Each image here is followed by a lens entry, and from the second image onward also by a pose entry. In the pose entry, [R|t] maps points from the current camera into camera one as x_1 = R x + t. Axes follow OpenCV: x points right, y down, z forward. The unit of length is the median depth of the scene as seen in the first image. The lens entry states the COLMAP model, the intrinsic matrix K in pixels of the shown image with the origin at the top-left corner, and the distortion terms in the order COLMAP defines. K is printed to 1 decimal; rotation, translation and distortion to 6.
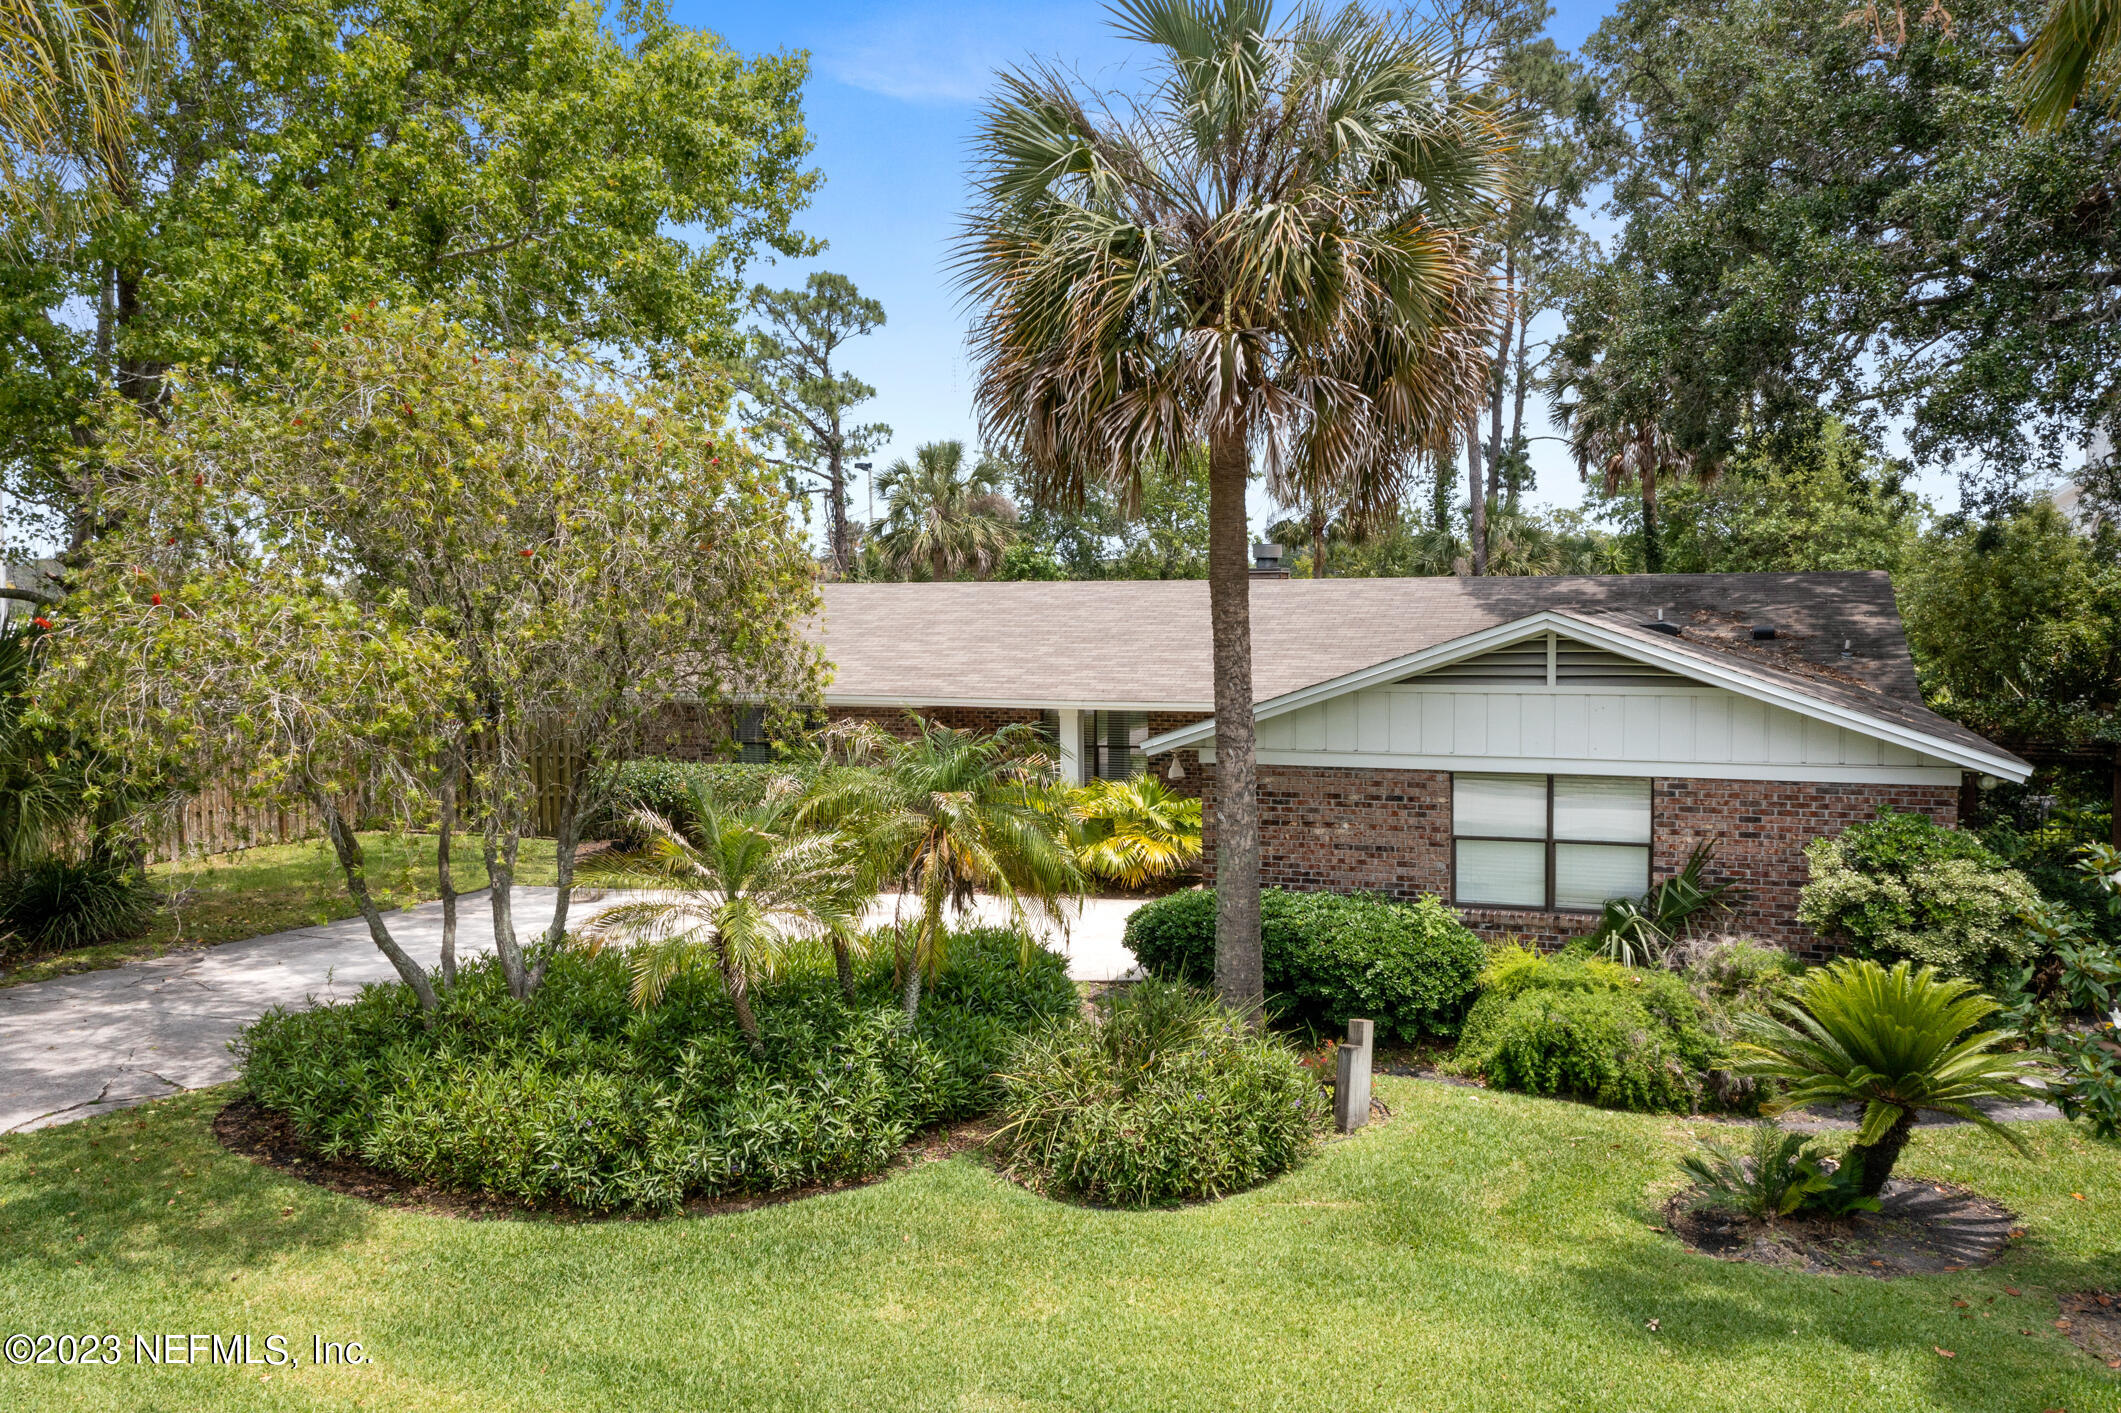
lens RADIAL K [[1714.4, 0, 1054.5], [0, 1714.4, 703.3], [0, 0, 1]] dist [0.002985, 0.009939]
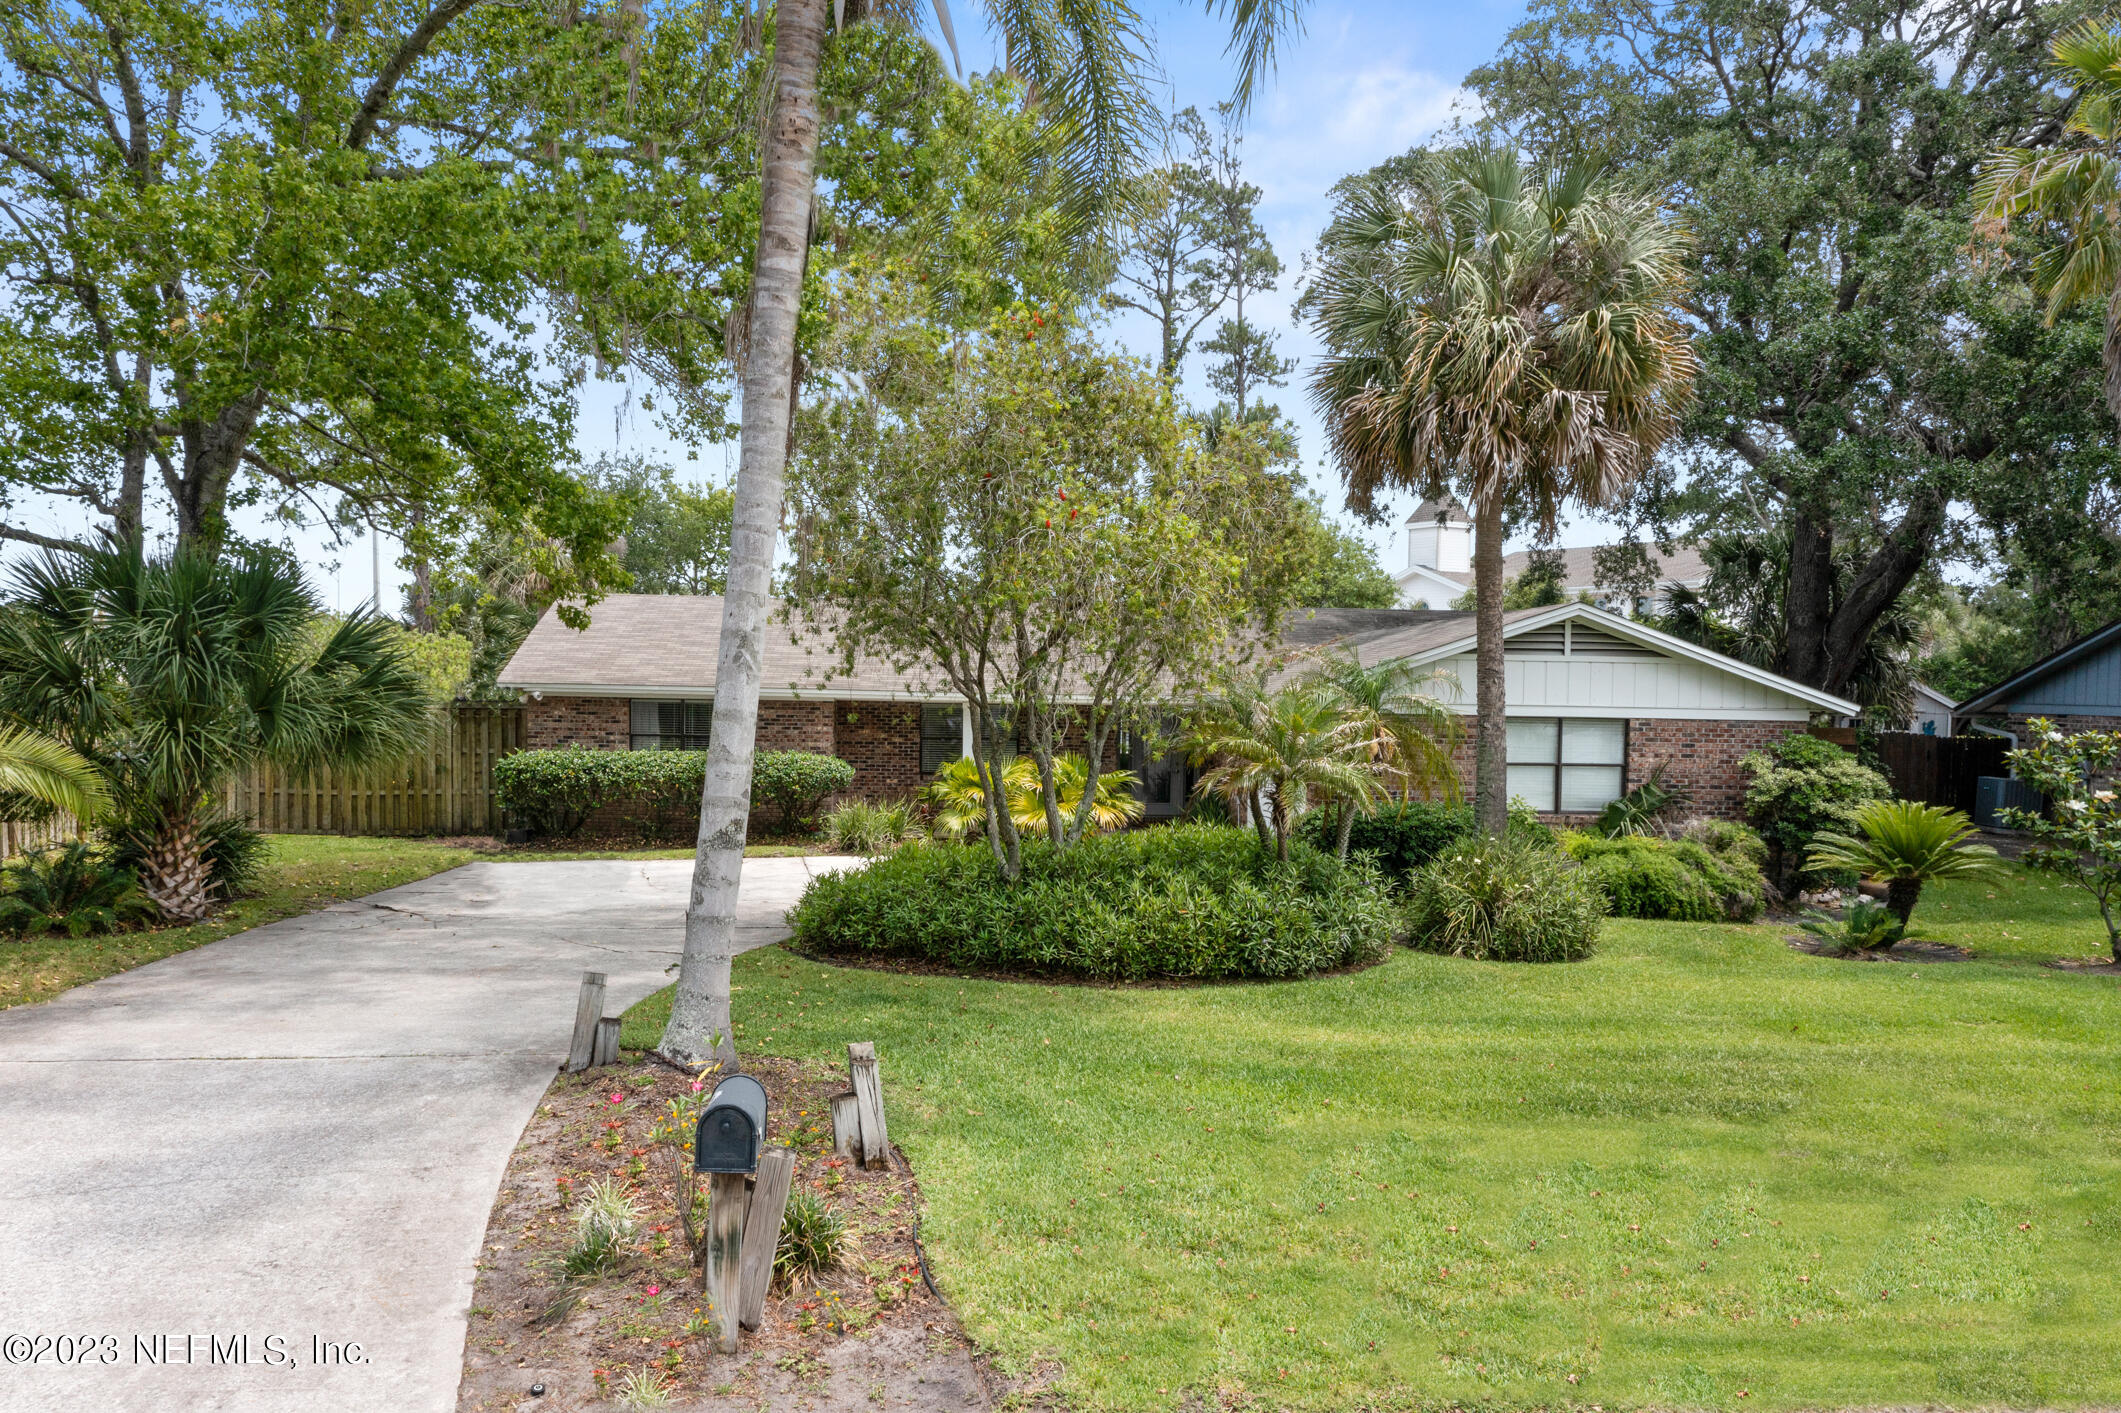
lens RADIAL K [[1714.4, 0, 1054.5], [0, 1714.4, 703.3], [0, 0, 1]] dist [0.002985, 0.009939]
pose [[0.937859, 0.007164, 0.346943, -0.632657], [0.006873, 0.999207, -0.039211, 0.085257], [-0.346949, 0.039159, 0.937066, -0.215794]]
